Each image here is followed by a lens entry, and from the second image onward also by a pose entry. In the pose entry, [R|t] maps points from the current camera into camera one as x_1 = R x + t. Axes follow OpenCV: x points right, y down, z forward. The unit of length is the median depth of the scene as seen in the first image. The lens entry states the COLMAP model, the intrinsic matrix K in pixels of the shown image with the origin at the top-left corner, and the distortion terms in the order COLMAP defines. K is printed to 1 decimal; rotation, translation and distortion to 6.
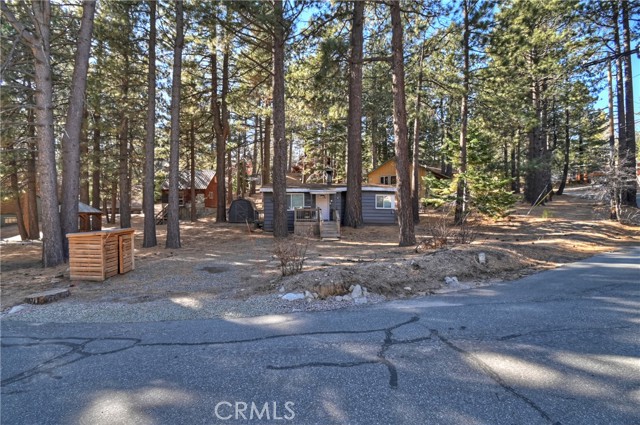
lens RADIAL K [[283.9, 0, 319.5], [0, 283.9, 212.6], [0, 0, 1]] dist [0.002496, -0.000319]
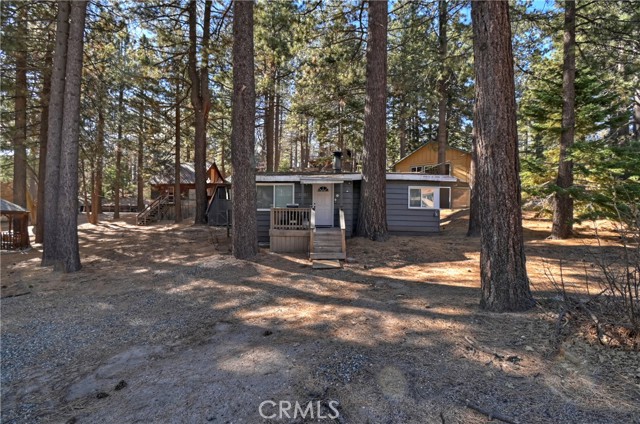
lens RADIAL K [[283.9, 0, 320.5], [0, 283.9, 212.7], [0, 0, 1]] dist [0.002496, -0.000319]
pose [[0.996650, 0.011320, -0.080997, 0.058018], [-0.011820, 0.999914, -0.005698, 0.000593], [0.080925, 0.006637, 0.996698, 0.378058]]
